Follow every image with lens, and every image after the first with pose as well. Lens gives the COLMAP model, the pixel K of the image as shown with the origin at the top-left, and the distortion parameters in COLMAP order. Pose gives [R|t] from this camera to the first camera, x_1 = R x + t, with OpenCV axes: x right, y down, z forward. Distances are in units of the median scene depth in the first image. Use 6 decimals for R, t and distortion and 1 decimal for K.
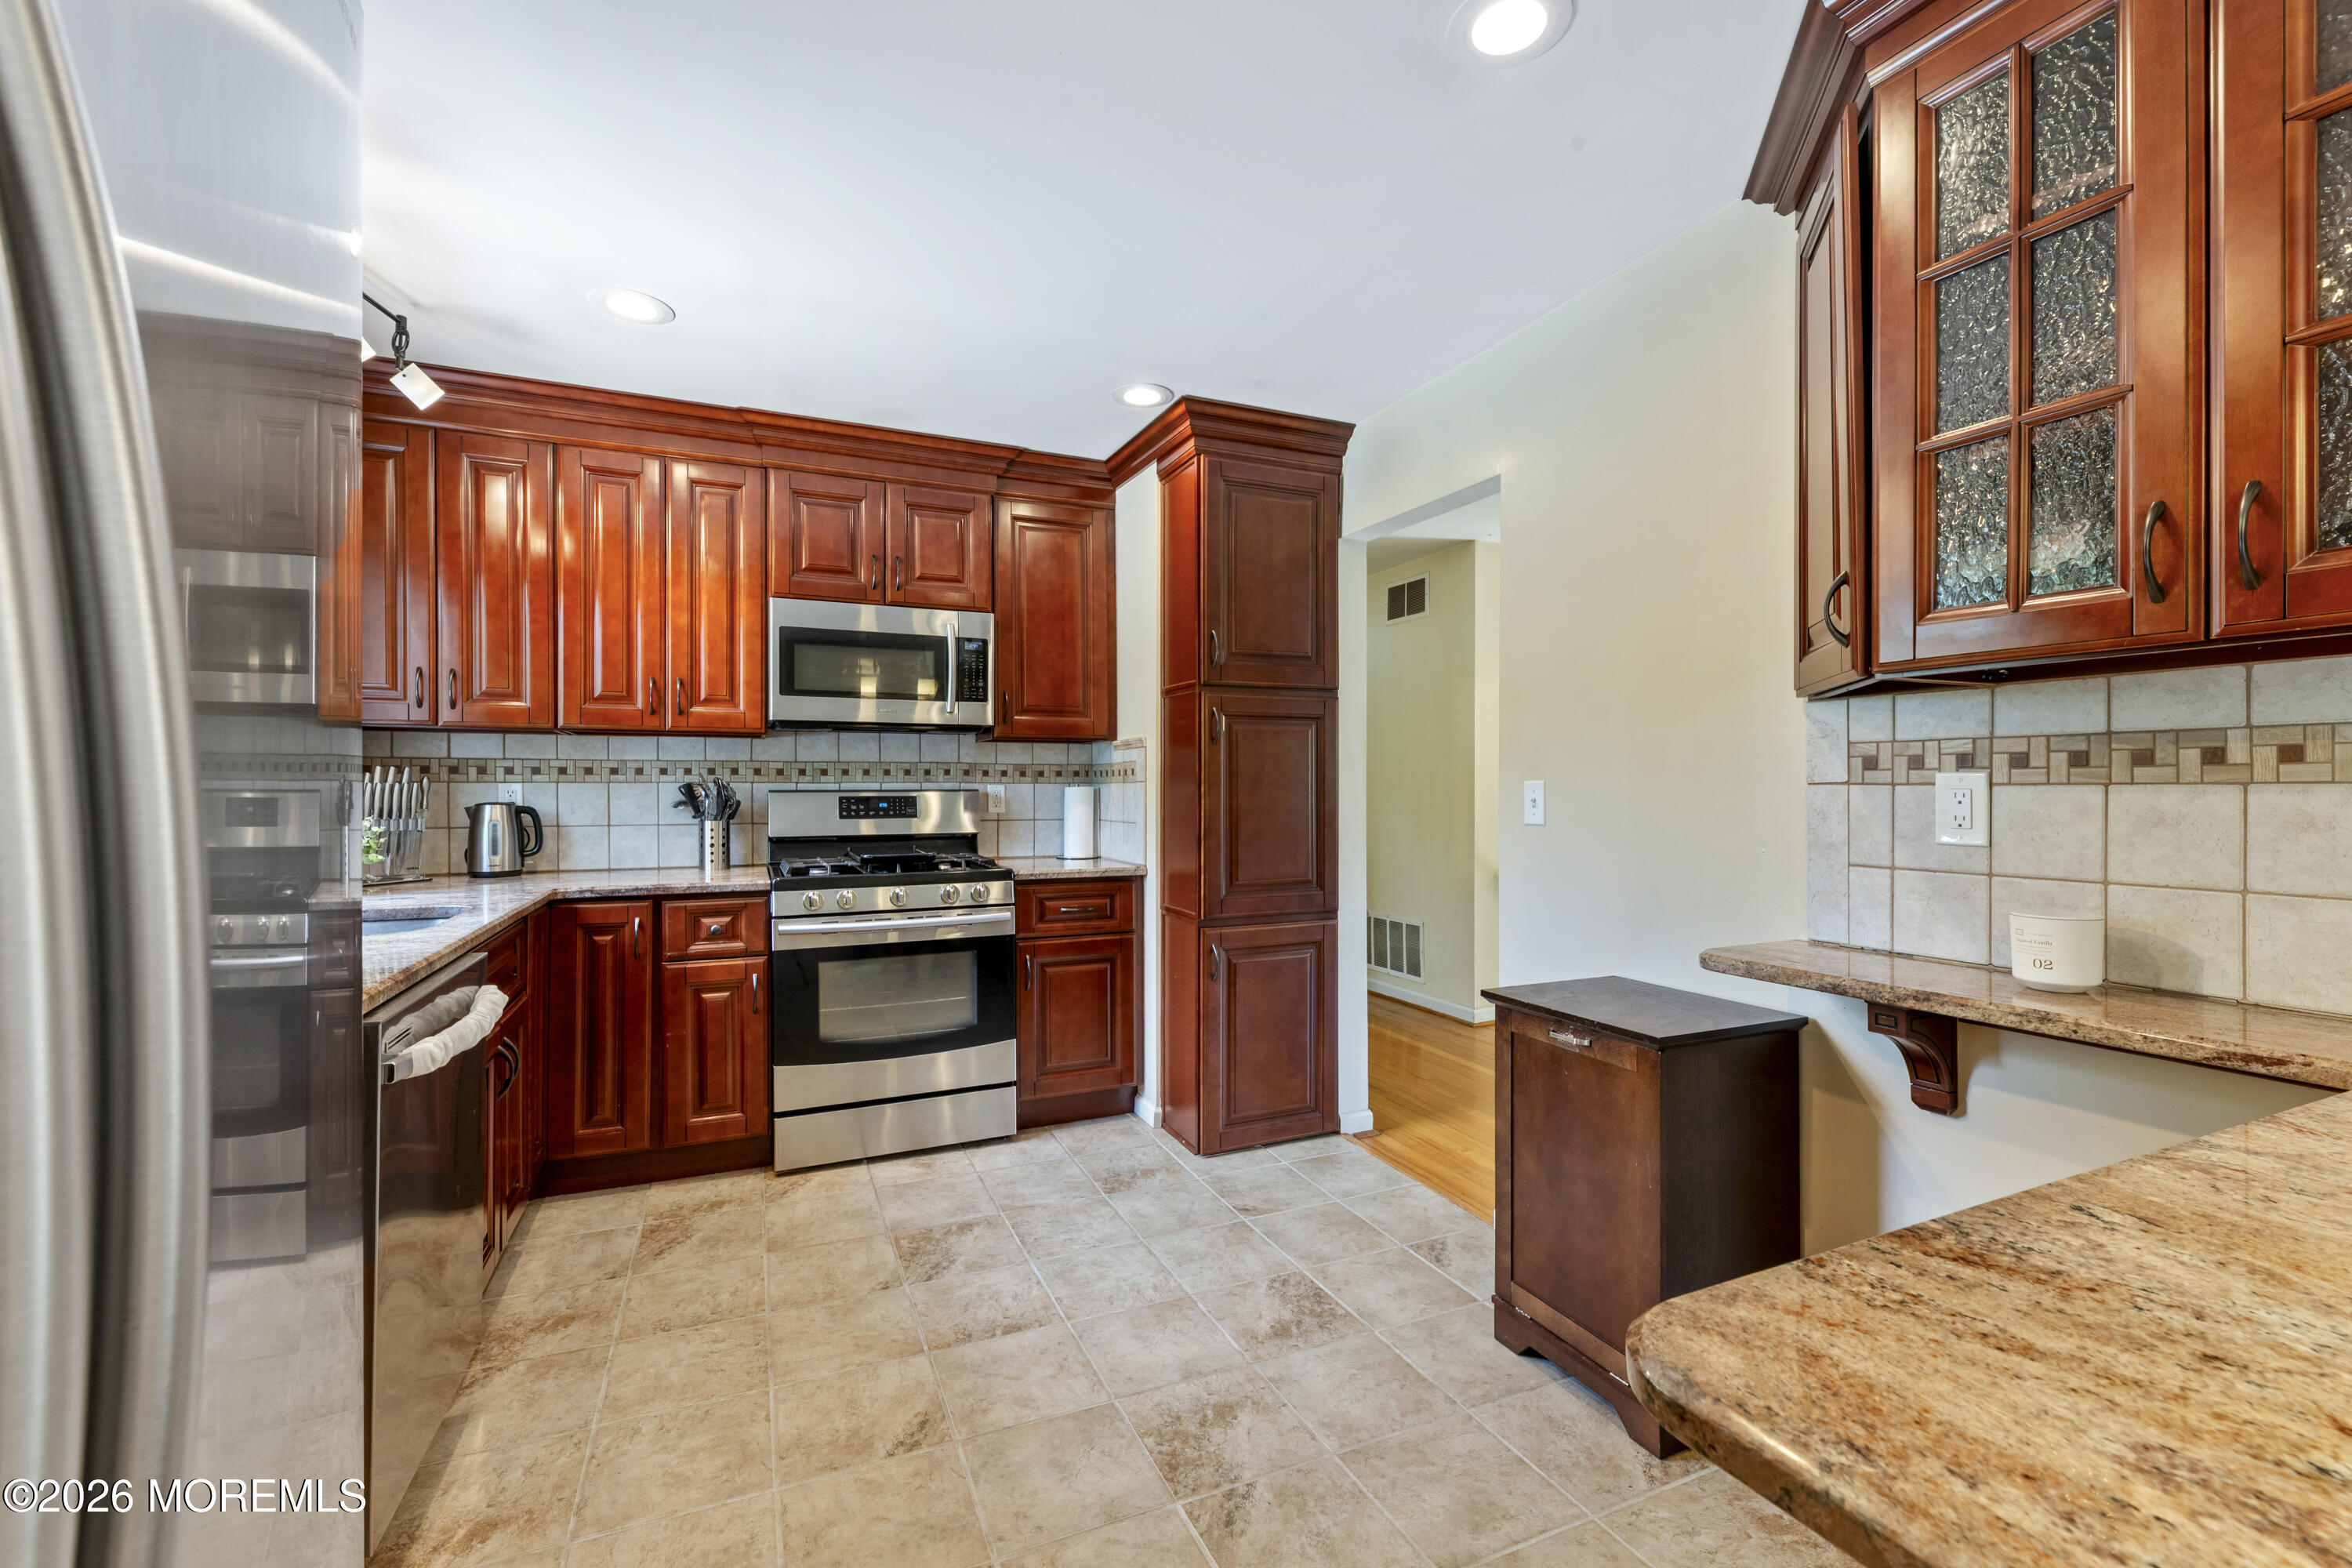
lens RADIAL K [[978.9, 0, 1172.6], [0, 978.9, 788.7], [0, 0, 1]] dist [0.003443, 0.000264]
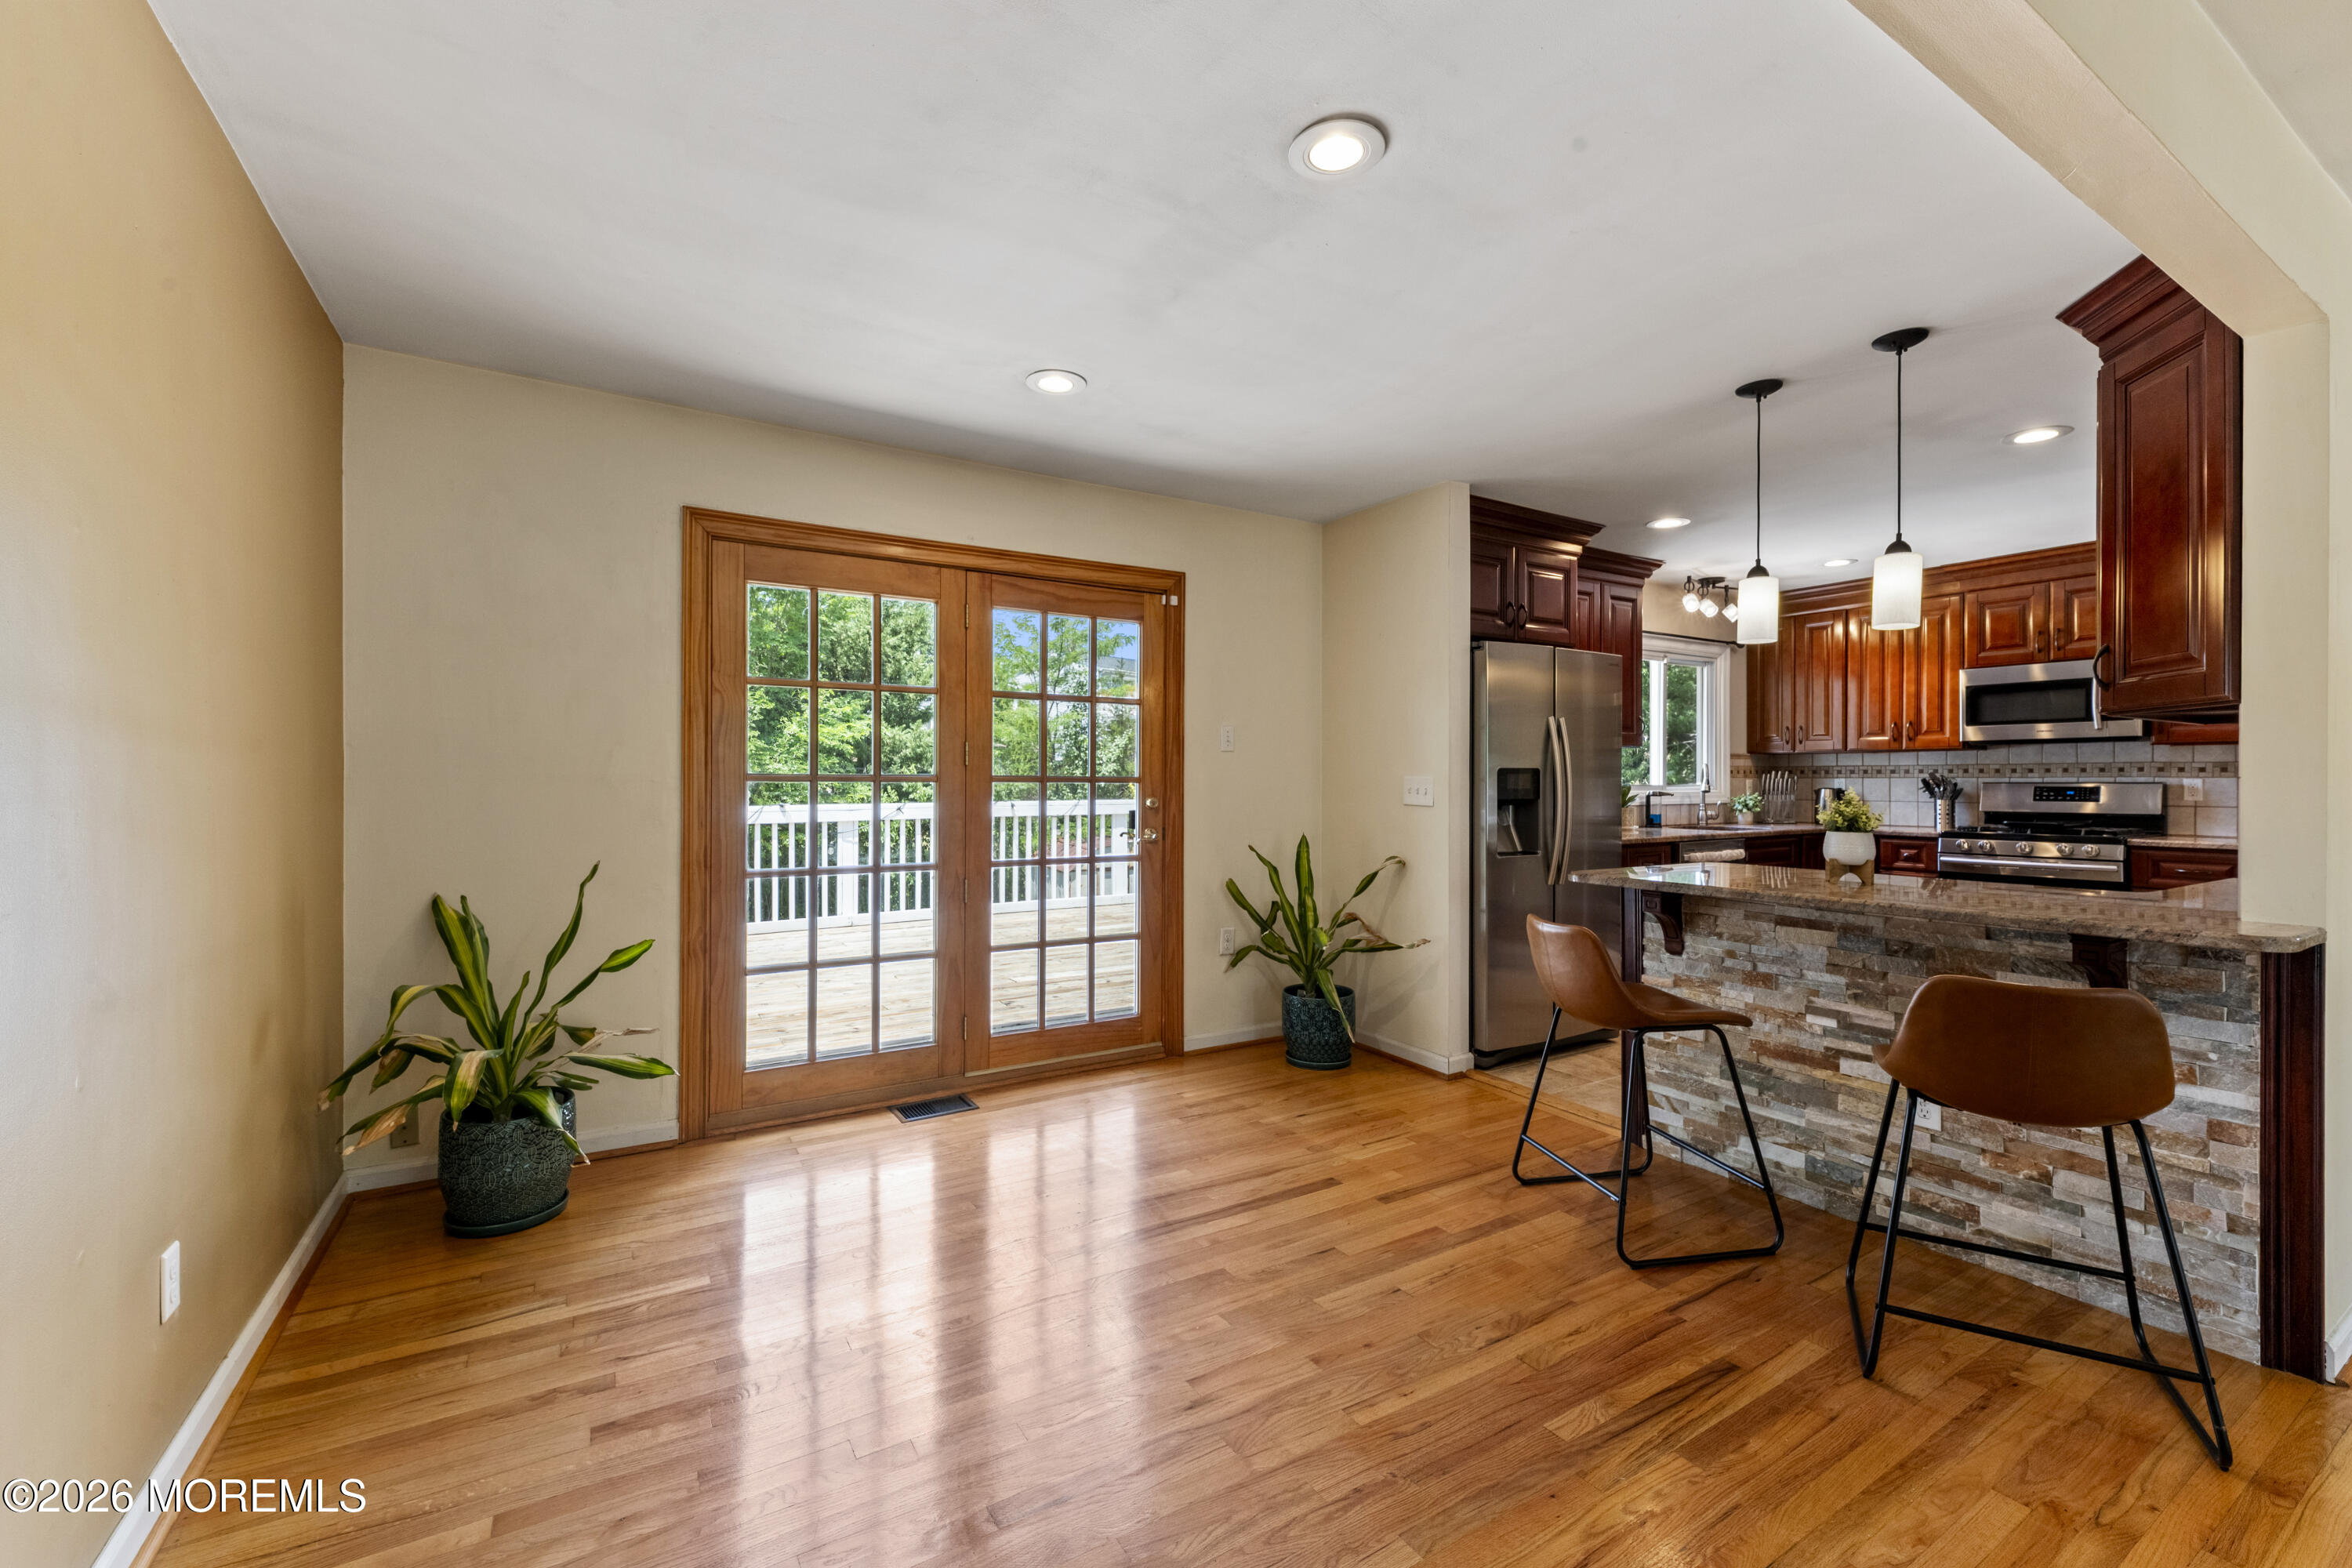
lens RADIAL K [[972.0, 0, 1172.6], [0, 972.0, 778.0], [0, 0, 1]] dist [0.002190, 0.000237]
pose [[0.121525, -0.002404, -0.992585, 1.095919], [-0.002402, 0.999993, -0.002716, 0.002160], [0.992585, 0.002714, 0.121518, -0.568106]]
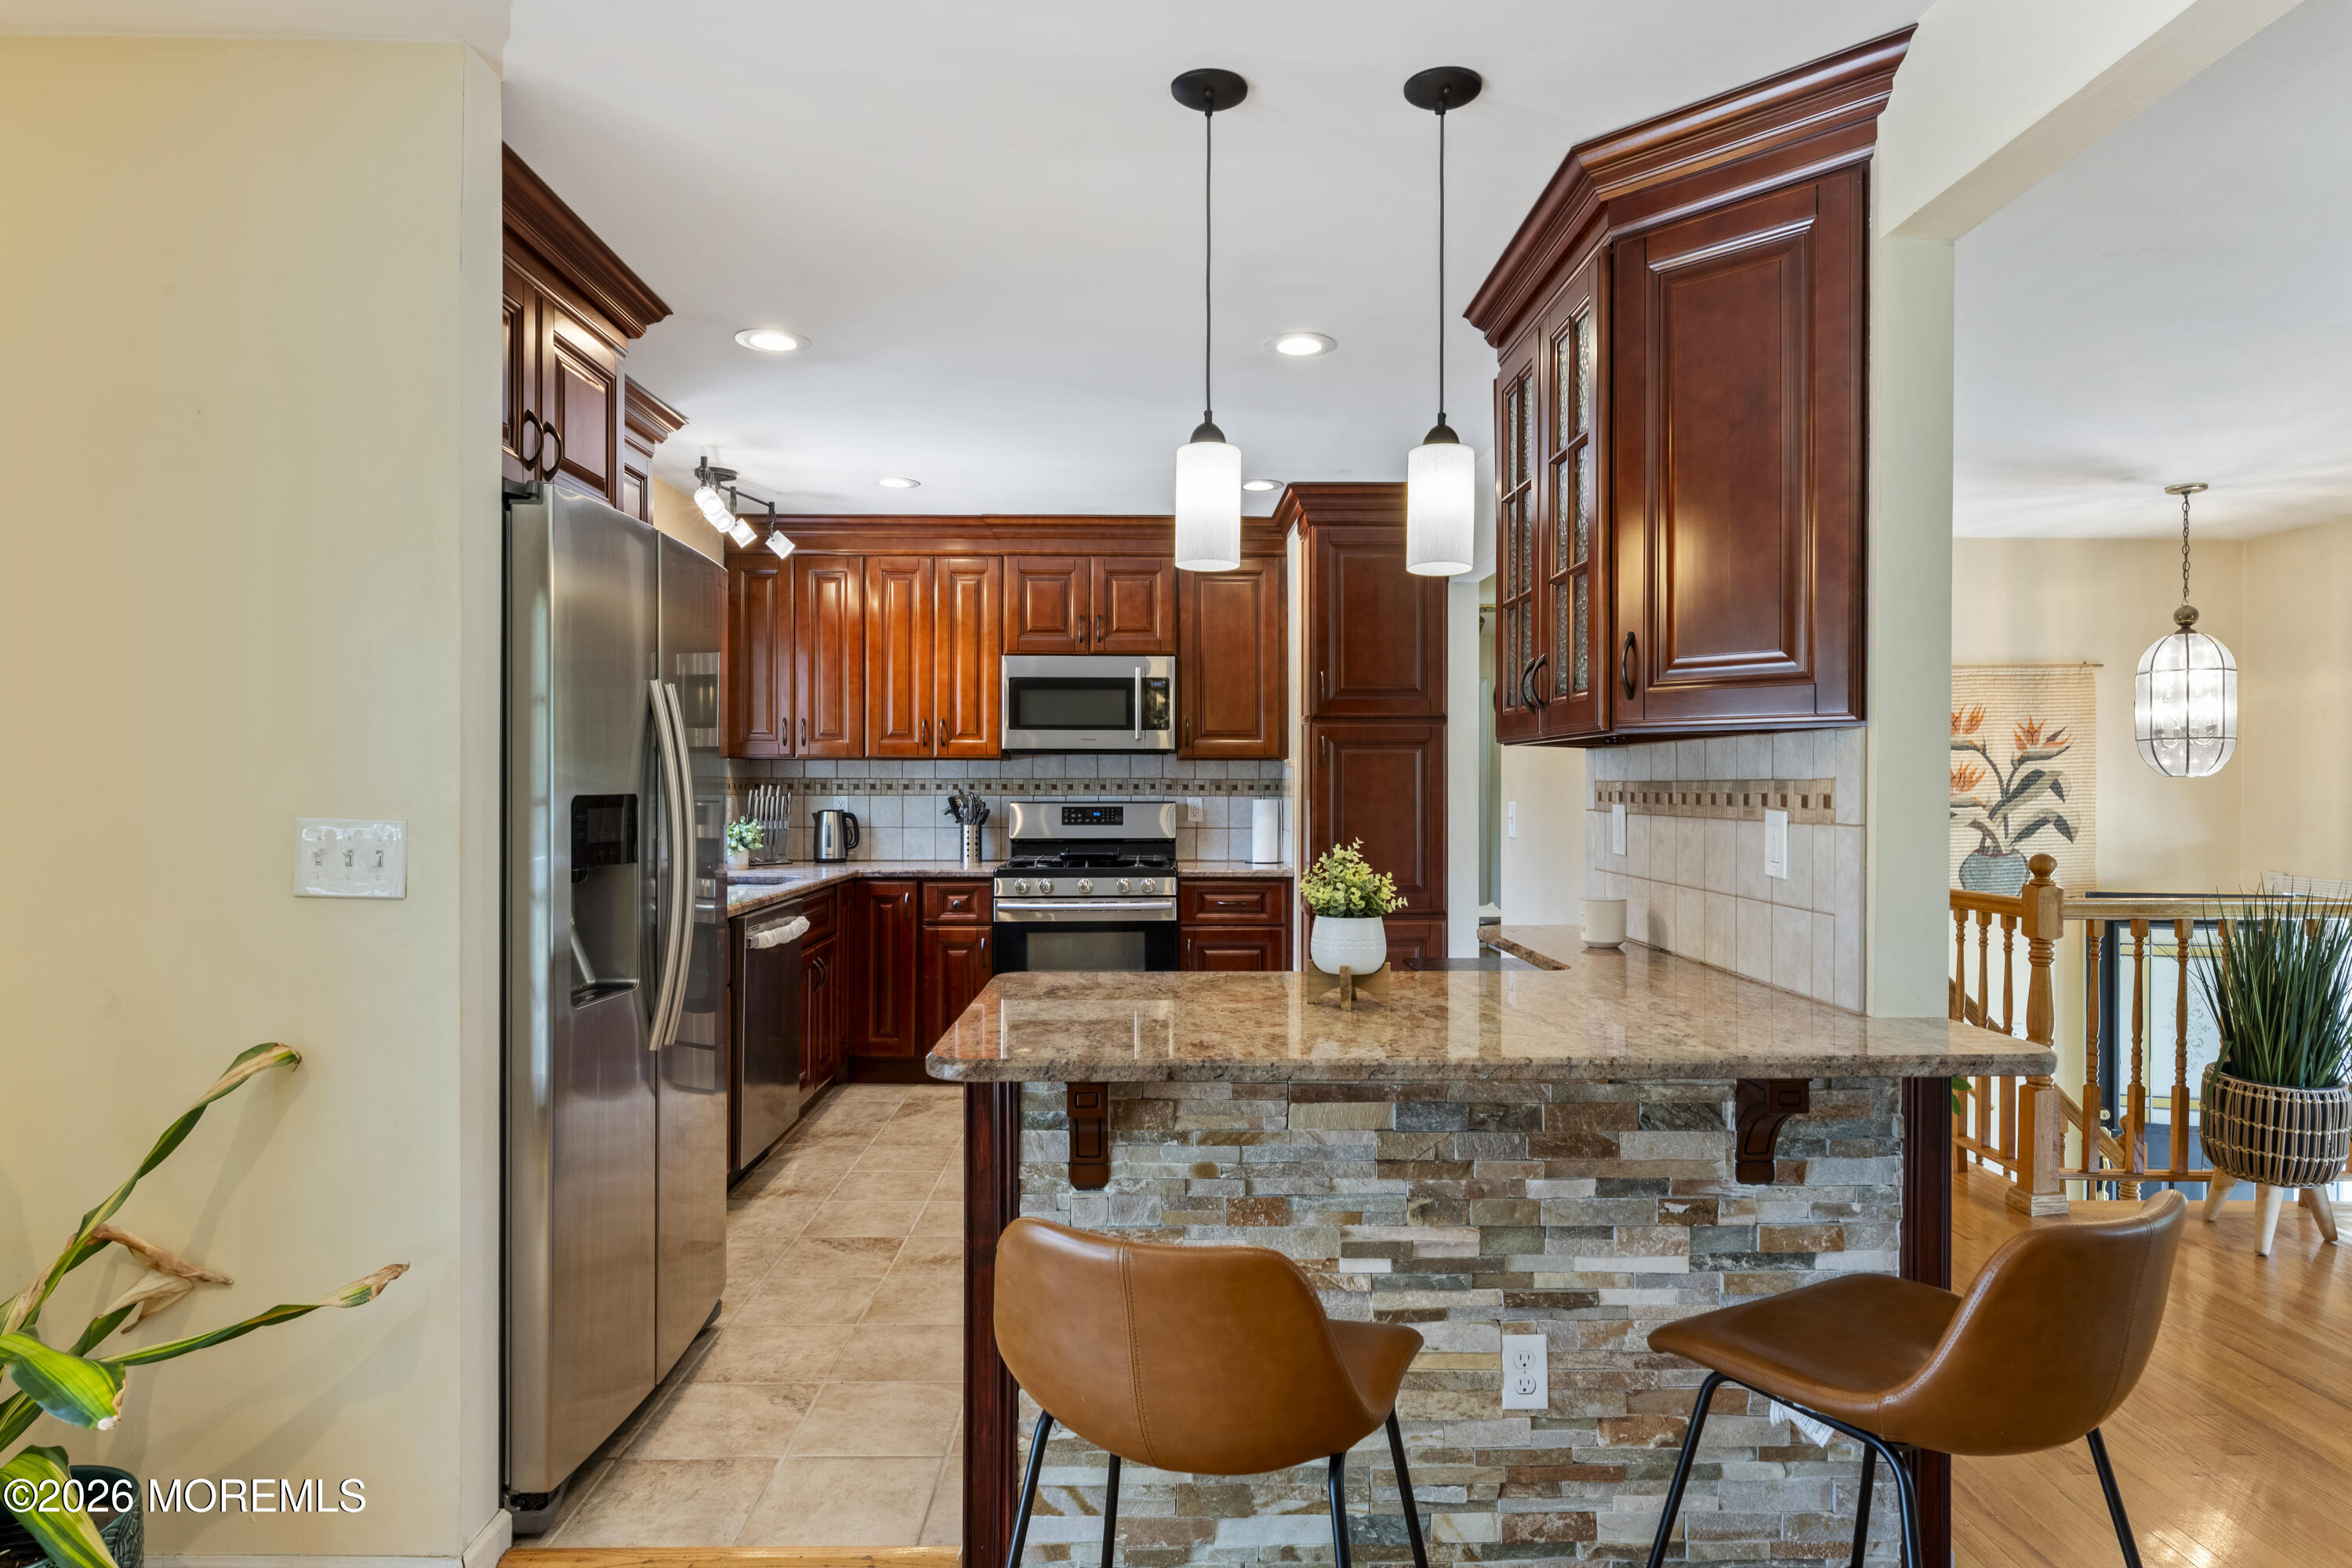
lens RADIAL K [[1313.5, 0, 1176.0], [0, 1313.5, 784.0], [0, 0, 1]] dist [-0.002400, 0.000144]
pose [[0.920584, 0.001670, -0.390540, 0.482172], [-0.002588, 0.999995, -0.001825, -0.020003], [0.390535, 0.002691, 0.920584, -0.520073]]
